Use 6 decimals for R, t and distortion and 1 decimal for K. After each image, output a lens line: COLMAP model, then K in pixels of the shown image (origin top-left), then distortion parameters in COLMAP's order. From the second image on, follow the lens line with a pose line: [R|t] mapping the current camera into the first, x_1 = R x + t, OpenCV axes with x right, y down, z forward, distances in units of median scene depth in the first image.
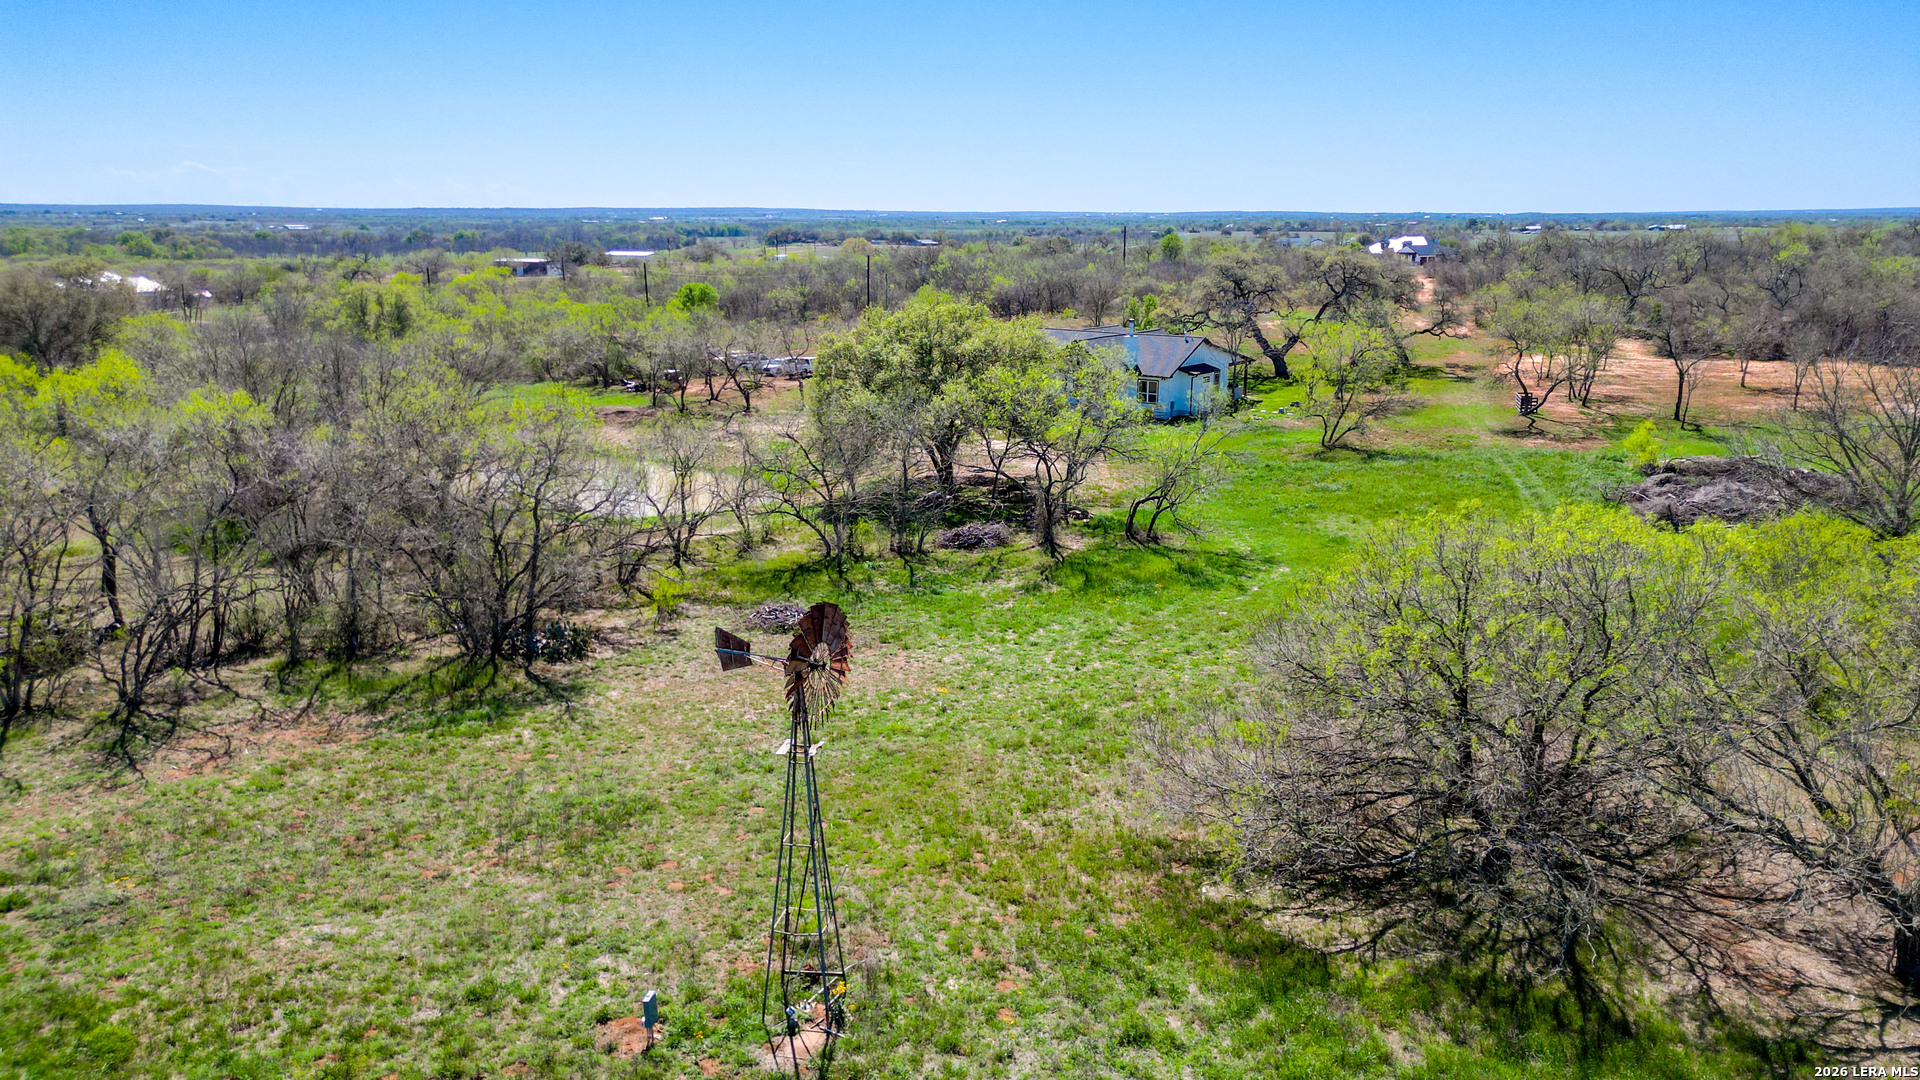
lens RADIAL K [[1328.2, 0, 960.0], [0, 1328.2, 540.0], [0, 0, 1]] dist [0.078243, -0.065743]
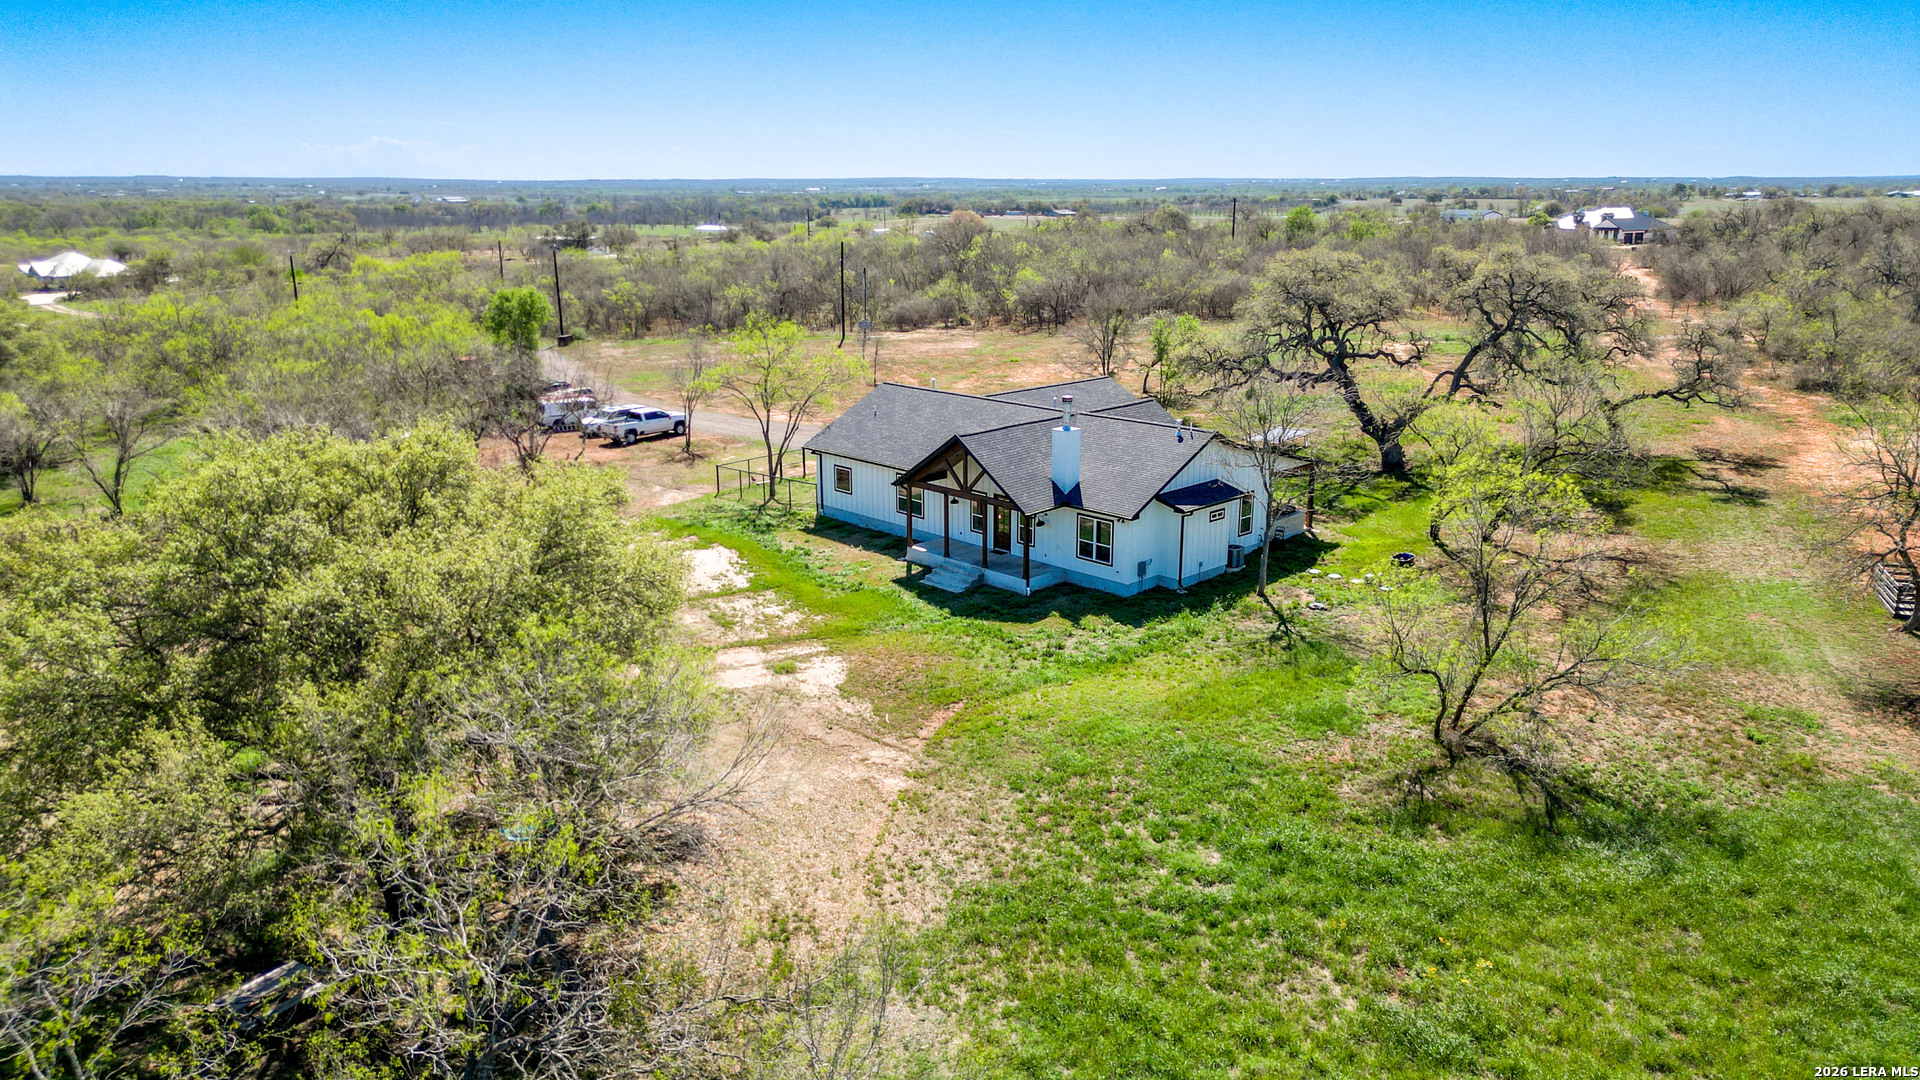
lens RADIAL K [[1328.2, 0, 960.0], [0, 1328.2, 540.0], [0, 0, 1]] dist [0.078243, -0.065743]
pose [[0.993194, 0.026342, -0.113458, 0.041242], [-0.023868, 0.999448, 0.023107, -0.034048], [0.114004, -0.020242, 0.993274, 0.137431]]
